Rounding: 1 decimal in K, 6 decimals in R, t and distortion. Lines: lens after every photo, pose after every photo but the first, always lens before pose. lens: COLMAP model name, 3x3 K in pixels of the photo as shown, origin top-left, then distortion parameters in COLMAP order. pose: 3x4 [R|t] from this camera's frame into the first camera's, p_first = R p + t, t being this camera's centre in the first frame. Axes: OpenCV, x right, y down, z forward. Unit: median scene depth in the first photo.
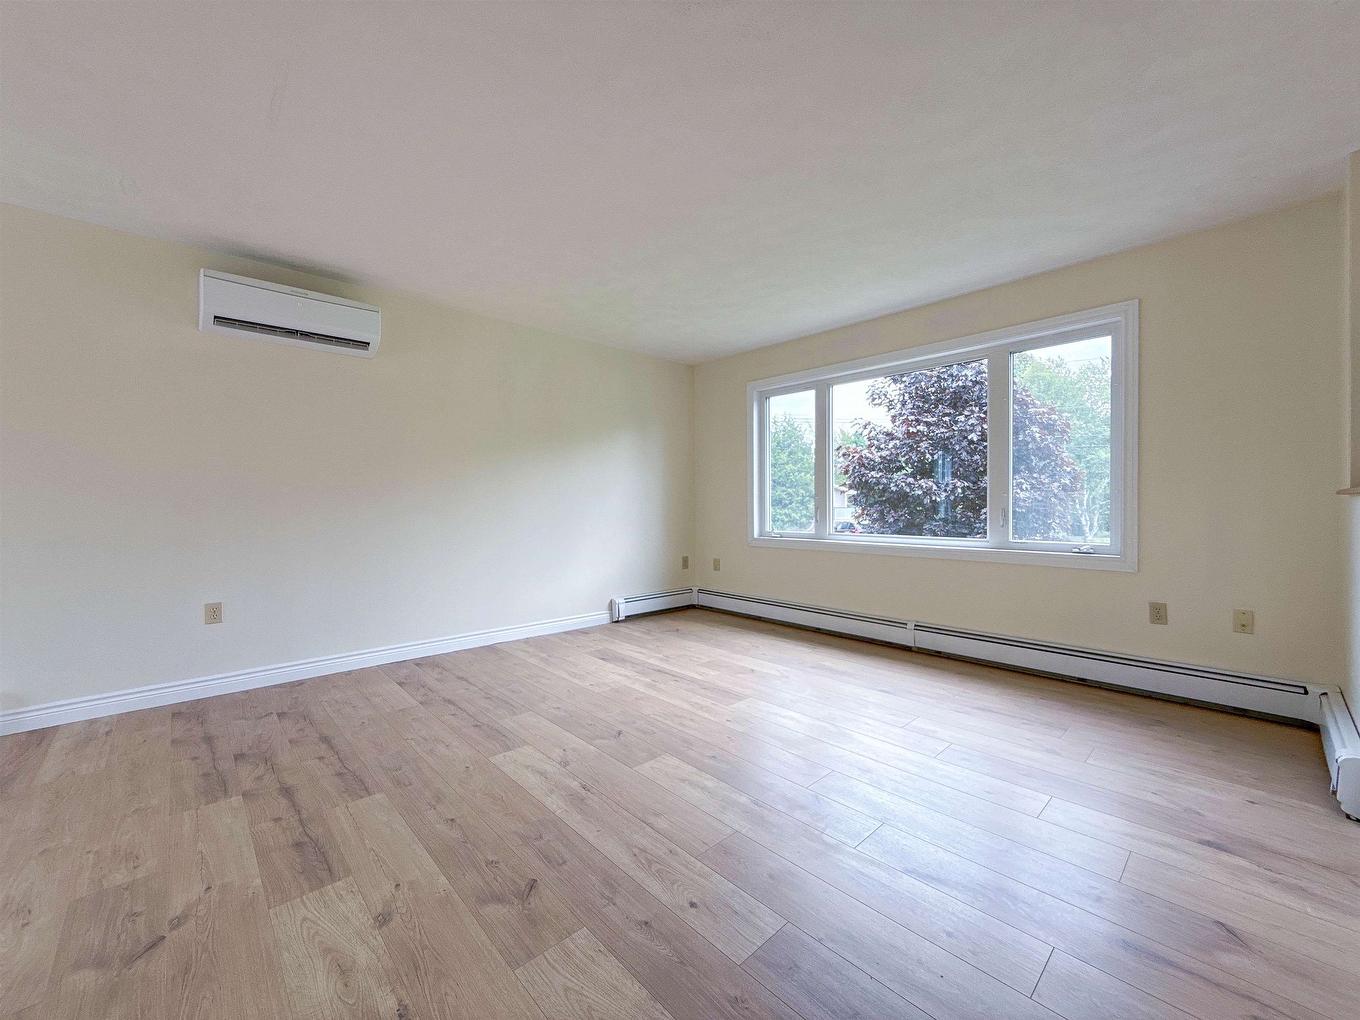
lens RADIAL K [[531.3, 0, 694.3], [0, 531.3, 508.6], [0, 0, 1]] dist [-0.000530, 0.000050]
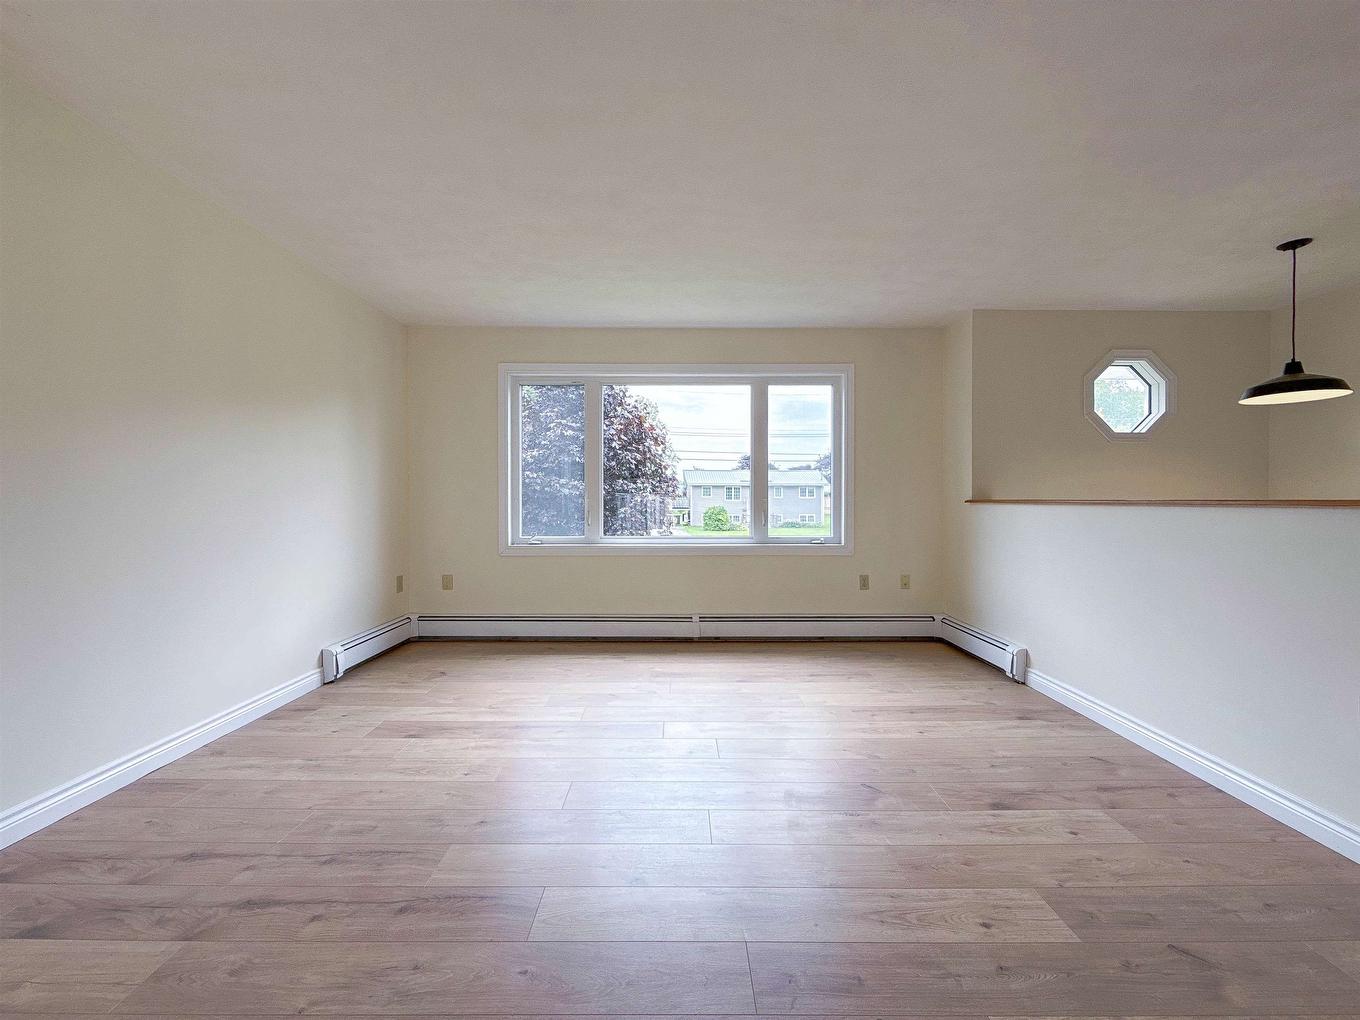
lens RADIAL K [[531.3, 0, 687.0], [0, 531.3, 504.9], [0, 0, 1]] dist [-0.000530, 0.000050]
pose [[0.696193, -0.000816, 0.717854, -0.431388], [0.003779, 0.999990, -0.002528, -0.011305], [-0.717844, 0.004473, 0.696189, 0.281834]]
